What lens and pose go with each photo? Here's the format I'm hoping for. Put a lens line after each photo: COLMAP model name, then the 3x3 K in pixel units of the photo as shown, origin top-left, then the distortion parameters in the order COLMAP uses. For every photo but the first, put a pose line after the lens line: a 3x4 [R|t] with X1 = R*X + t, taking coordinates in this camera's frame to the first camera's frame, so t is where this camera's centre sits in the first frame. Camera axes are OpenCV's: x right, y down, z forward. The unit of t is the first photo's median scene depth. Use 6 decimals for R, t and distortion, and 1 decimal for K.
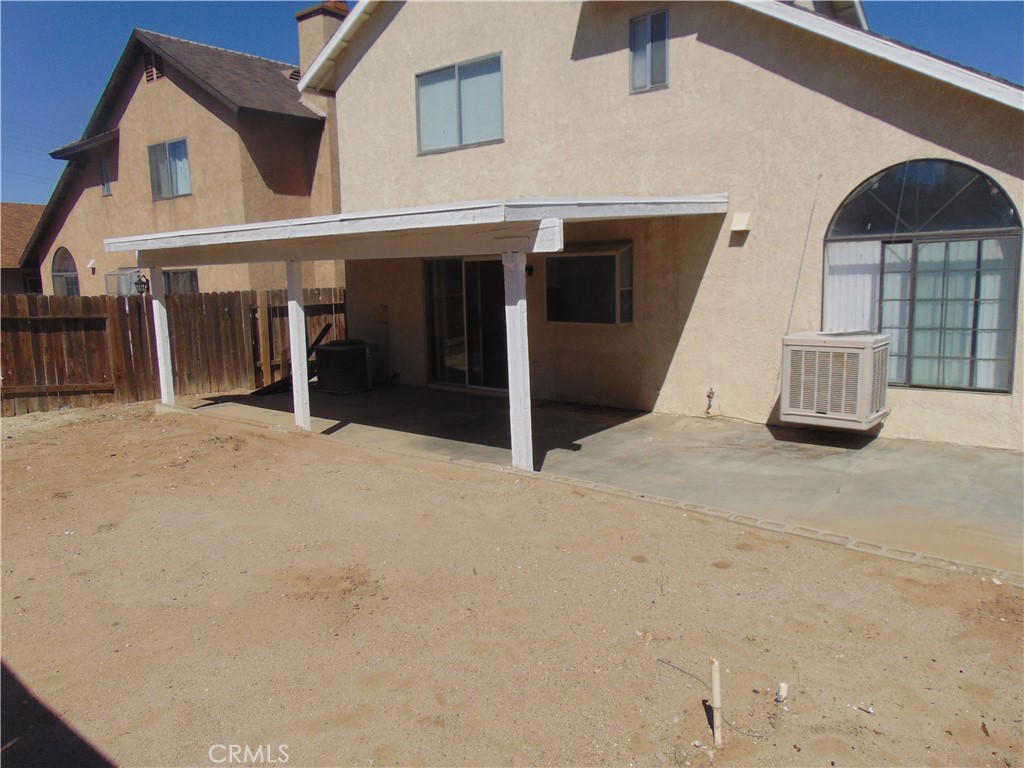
lens RADIAL K [[793.7, 0, 508.7], [0, 793.7, 386.7], [0, 0, 1]] dist [0.006051, 0.009656]
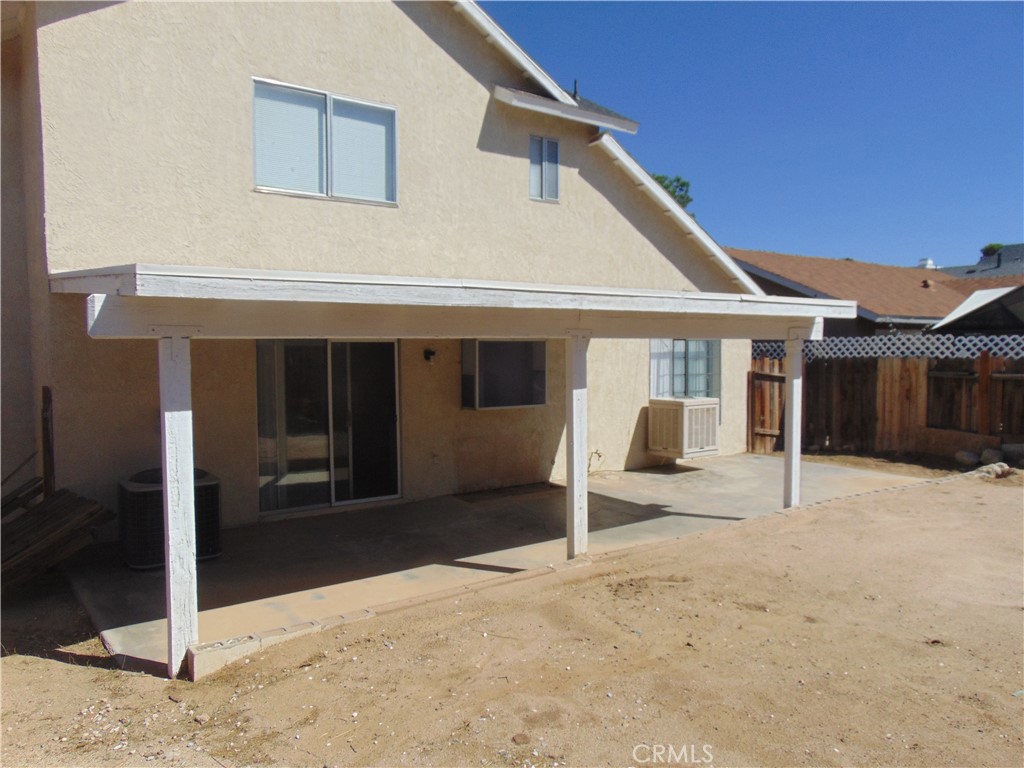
lens RADIAL K [[793.7, 0, 508.7], [0, 793.7, 386.7], [0, 0, 1]] dist [0.006051, 0.009656]
pose [[0.213100, -0.026769, 0.976664, -0.935694], [0.141508, 0.989930, -0.003743, -0.105323], [-0.966728, 0.139003, 0.214743, 0.812279]]
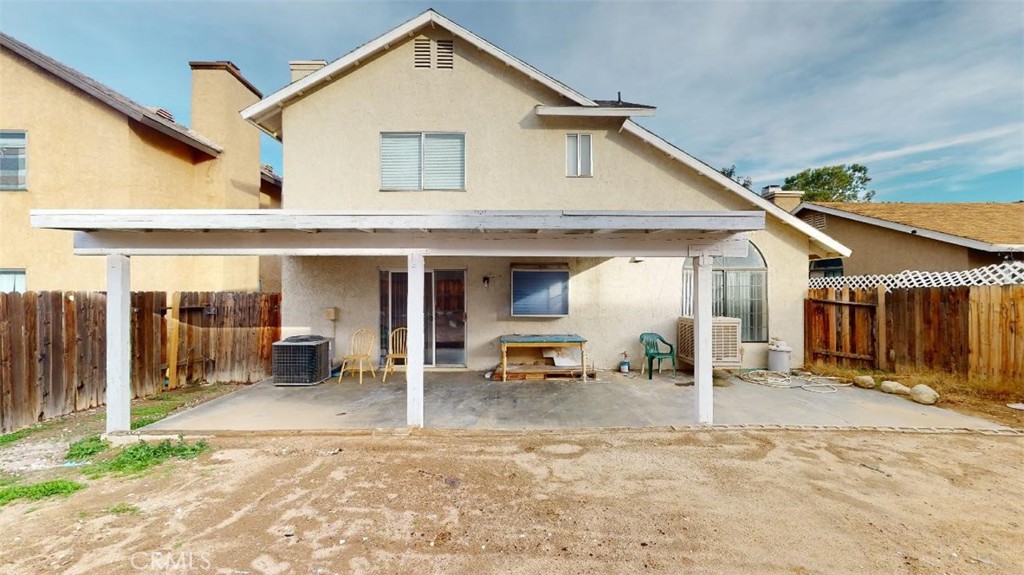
lens RADIAL K [[387.6, 0, 506.5], [0, 387.6, 289.0], [0, 0, 1]] dist [-0.000740, 0.000095]
pose [[0.752625, 0.034492, 0.657546, -0.449615], [0.076356, 0.987318, -0.139188, -0.034896], [-0.654008, 0.154964, 0.740446, 0.515448]]
